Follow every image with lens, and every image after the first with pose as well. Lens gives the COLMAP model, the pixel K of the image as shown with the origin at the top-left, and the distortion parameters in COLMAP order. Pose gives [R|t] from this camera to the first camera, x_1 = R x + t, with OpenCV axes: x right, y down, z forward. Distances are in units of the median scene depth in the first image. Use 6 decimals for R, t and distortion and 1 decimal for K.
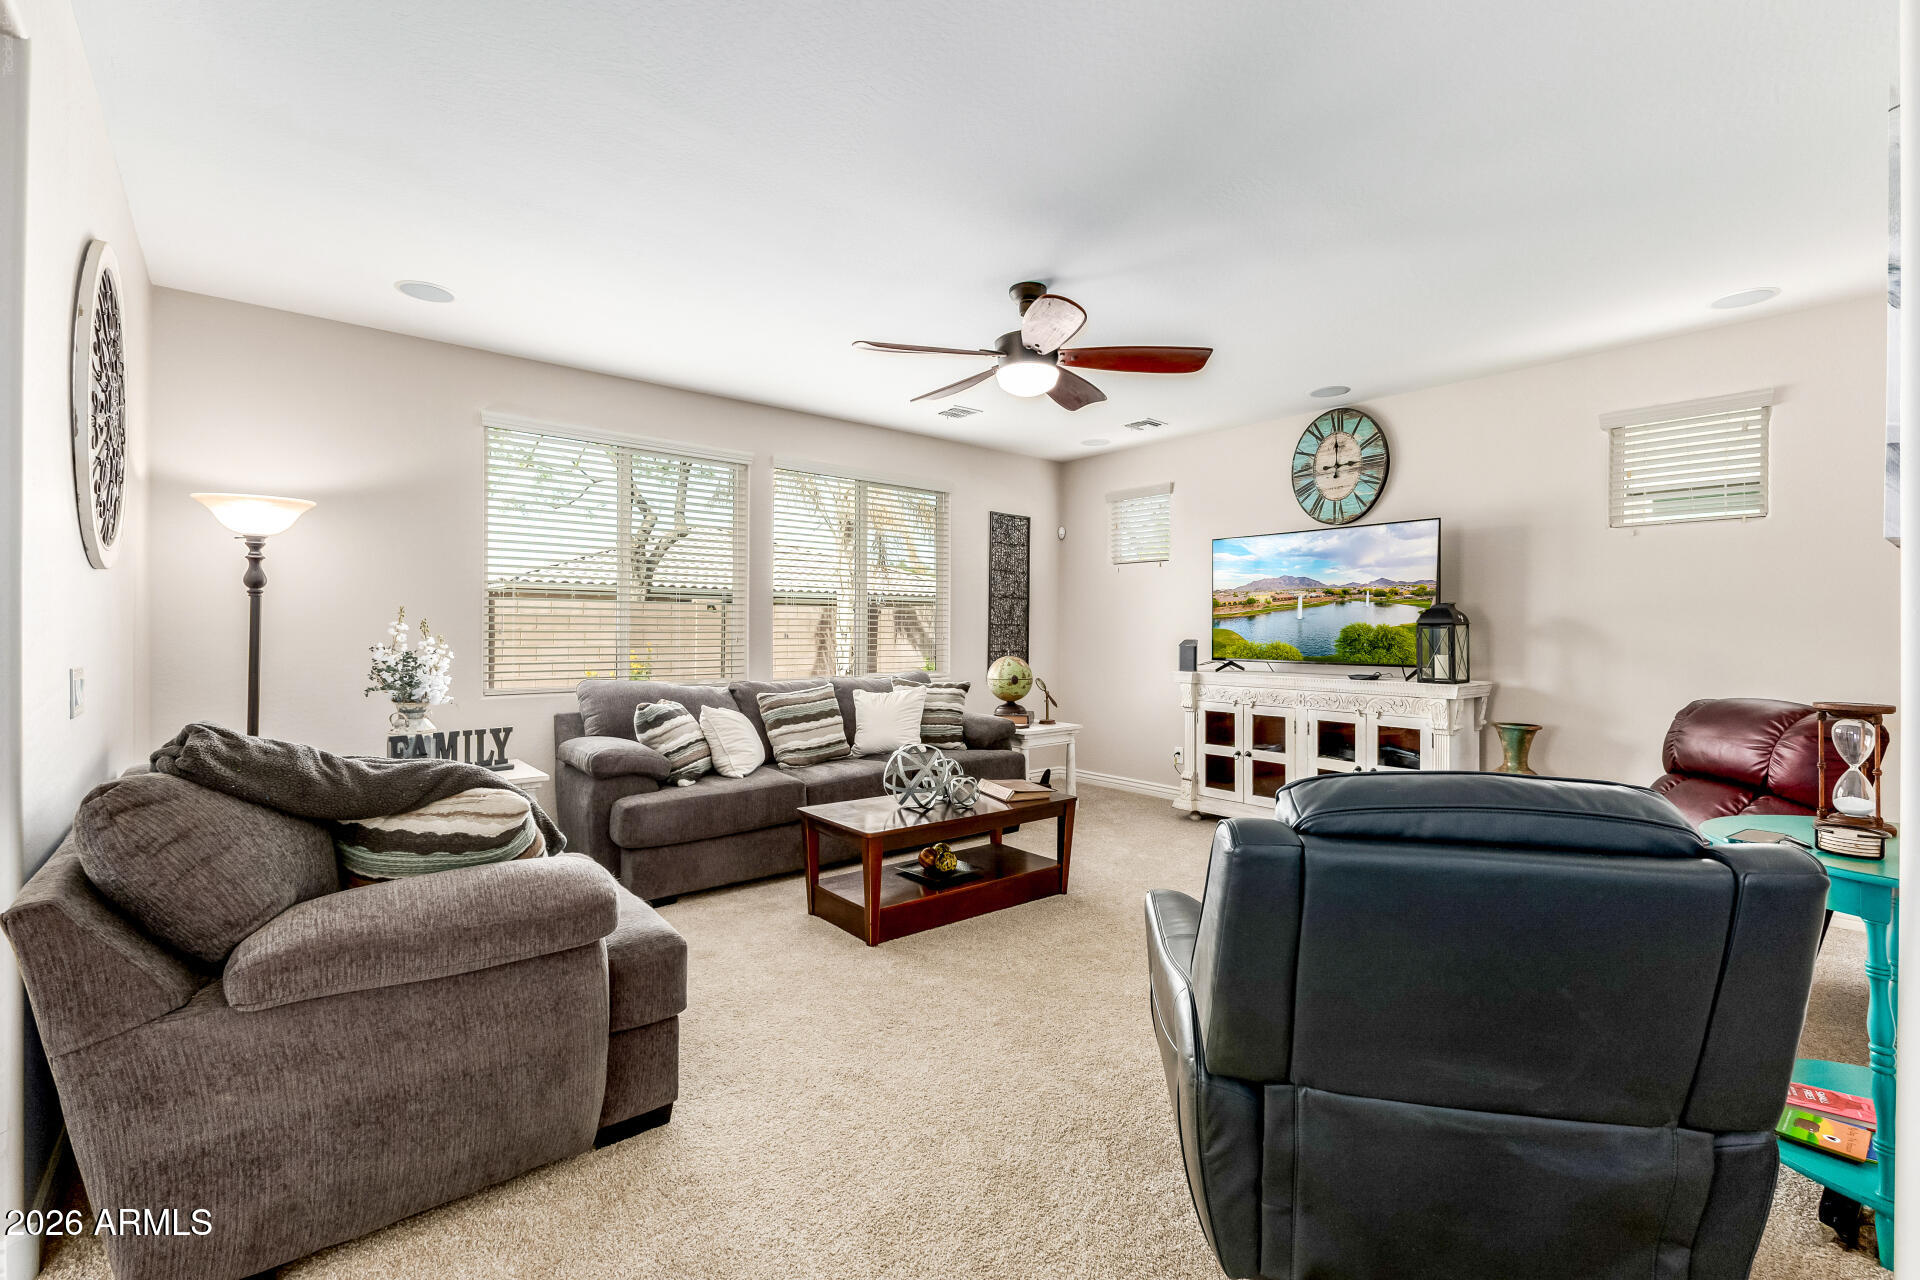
lens RADIAL K [[837.6, 0, 951.6], [0, 837.6, 631.9], [0, 0, 1]] dist [0.008716, -0.000072]
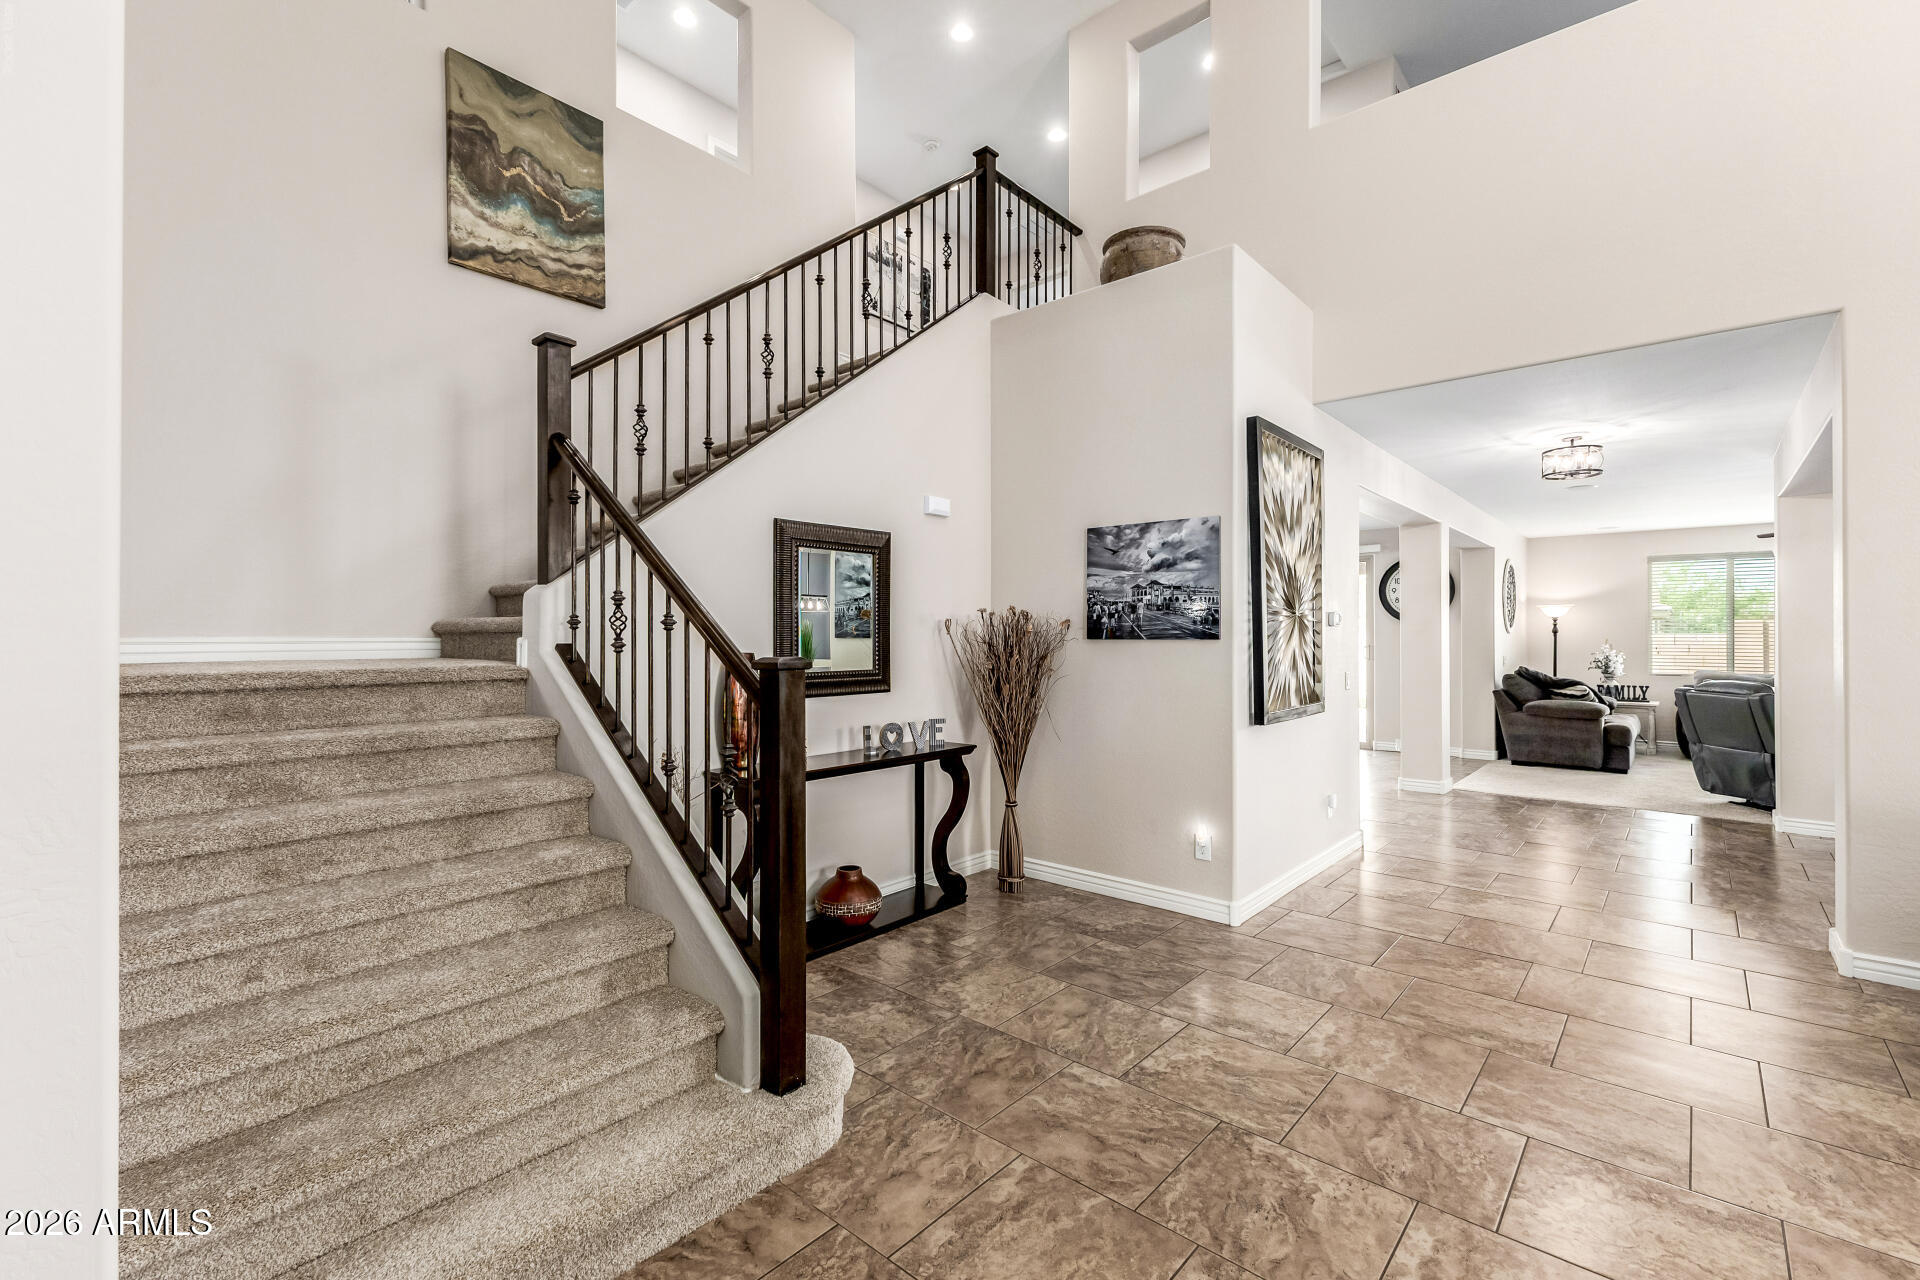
lens RADIAL K [[837.6, 0, 970.5], [0, 837.6, 634.2], [0, 0, 1]] dist [0.008716, -0.000072]
pose [[0.173641, -0.006309, -0.984789, 2.759524], [-0.007605, 0.999941, -0.007747, -0.014040], [0.984780, 0.008834, 0.173583, -2.474965]]
